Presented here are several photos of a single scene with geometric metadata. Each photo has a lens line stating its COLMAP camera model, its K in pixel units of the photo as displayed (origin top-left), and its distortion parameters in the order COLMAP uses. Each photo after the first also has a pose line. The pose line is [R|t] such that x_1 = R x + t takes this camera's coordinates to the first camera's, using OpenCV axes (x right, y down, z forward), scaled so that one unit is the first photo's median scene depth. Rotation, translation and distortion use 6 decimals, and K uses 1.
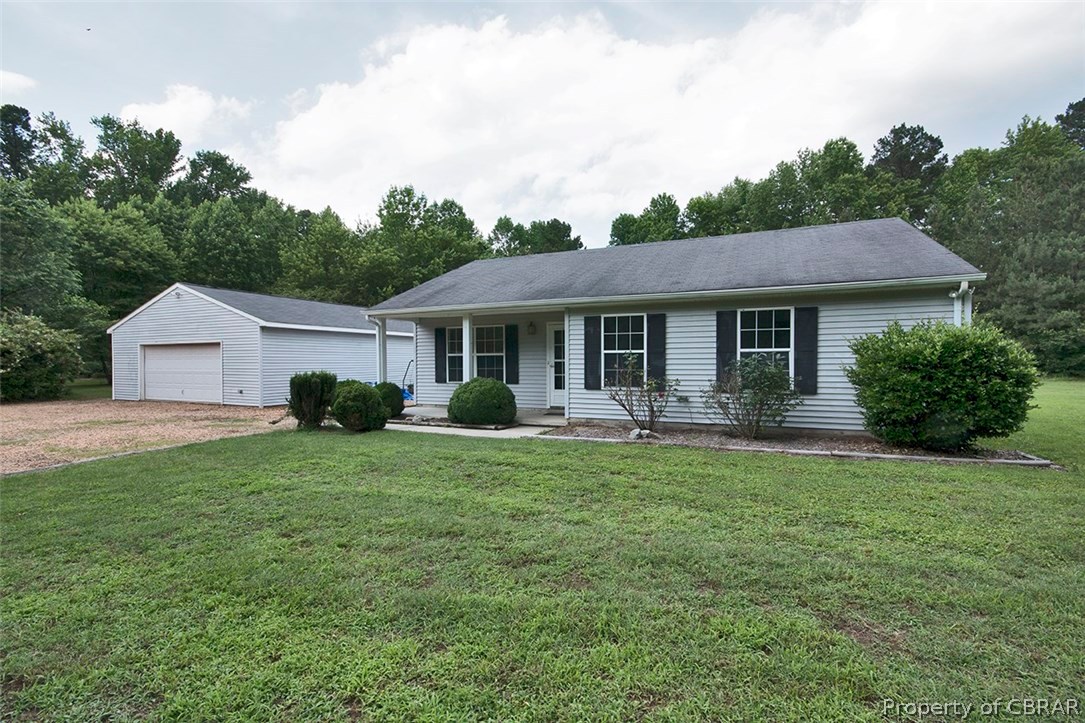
lens RADIAL K [[508.9, 0, 542.5], [0, 508.9, 361.5], [0, 0, 1]] dist [-0.009746, -0.006187]
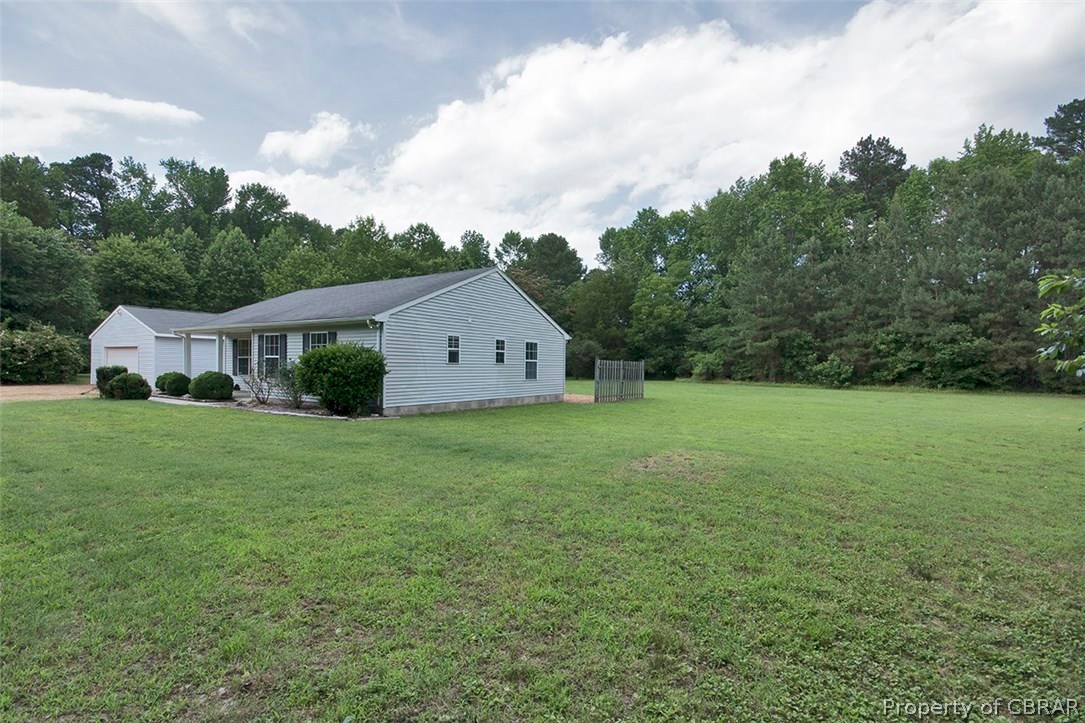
lens RADIAL K [[509.3, 0, 542.5], [0, 509.3, 361.5], [0, 0, 1]] dist [-0.012728, -0.000173]
pose [[0.989105, 0.017962, -0.146114, 0.253242], [-0.019275, 0.999786, -0.007578, -0.001583], [0.145947, 0.010311, 0.989239, -0.098622]]
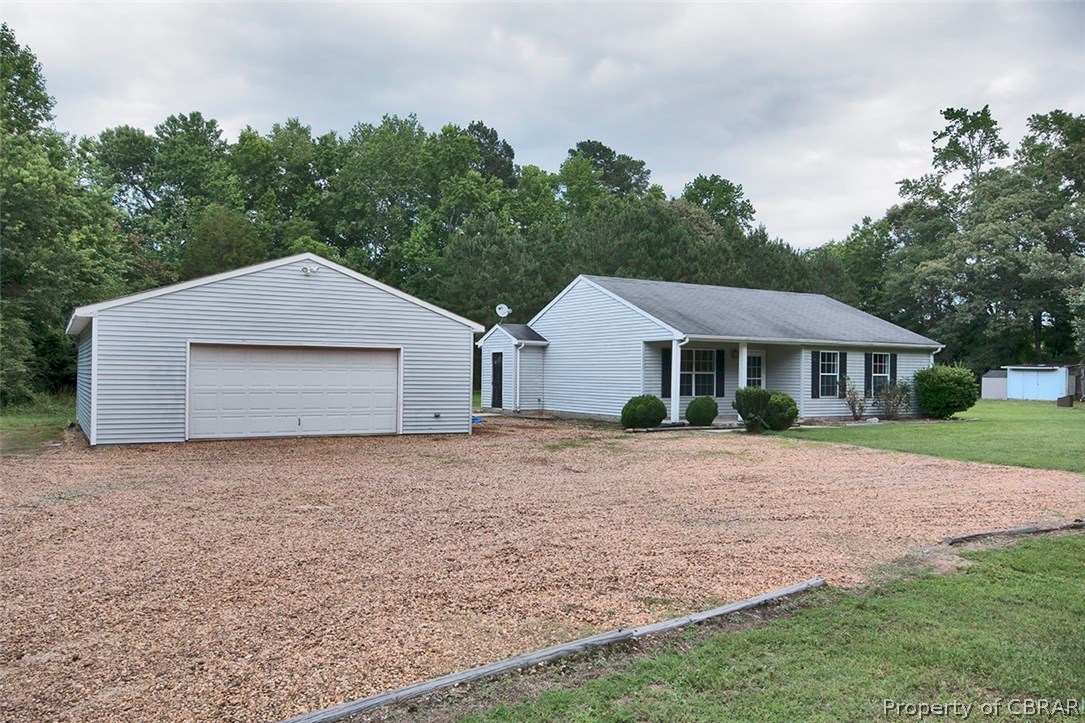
lens RADIAL K [[812.6, 0, 542.5], [0, 812.6, 361.5], [0, 0, 1]] dist [-0.004481, -0.000956]
pose [[0.566234, 0.021063, 0.823975, -0.503892], [-0.011658, 0.999778, -0.017546, -0.000703], [-0.824162, 0.000329, 0.566354, 0.056501]]
